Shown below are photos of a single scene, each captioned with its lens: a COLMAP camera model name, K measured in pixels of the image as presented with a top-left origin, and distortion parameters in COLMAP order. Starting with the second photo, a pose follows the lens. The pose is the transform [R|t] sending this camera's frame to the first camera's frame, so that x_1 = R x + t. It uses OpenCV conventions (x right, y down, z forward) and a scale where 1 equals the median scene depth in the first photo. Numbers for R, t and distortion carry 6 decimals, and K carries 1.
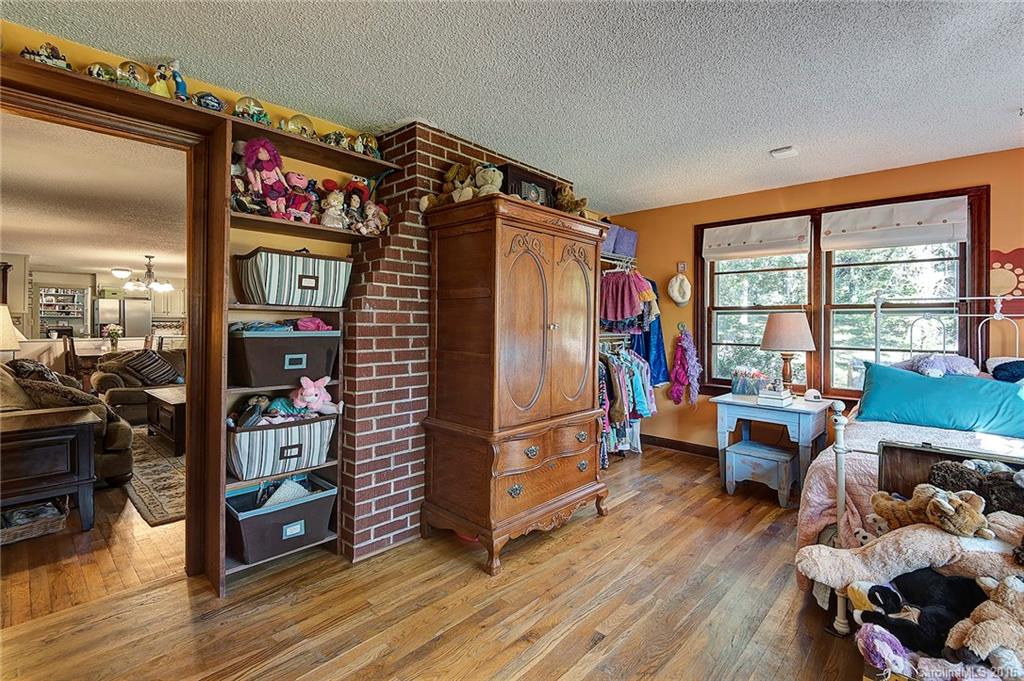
lens RADIAL K [[469.2, 0, 521.6], [0, 469.2, 334.7], [0, 0, 1]] dist [0.011980, -0.004899]
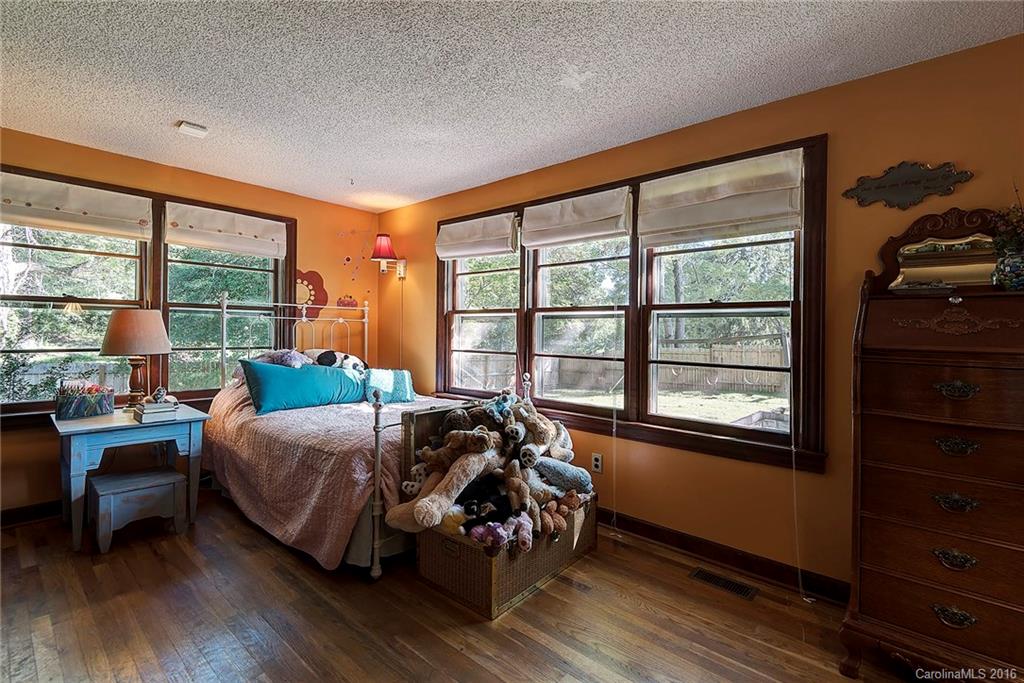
lens RADIAL K [[469.2, 0, 520.1], [0, 469.2, 337.1], [0, 0, 1]] dist [0.011980, -0.004899]
pose [[-0.009039, -0.018936, 0.999780, -0.314760], [0.010468, 0.999764, 0.019030, -0.007010], [-0.999904, 0.010637, -0.008838, 0.370586]]
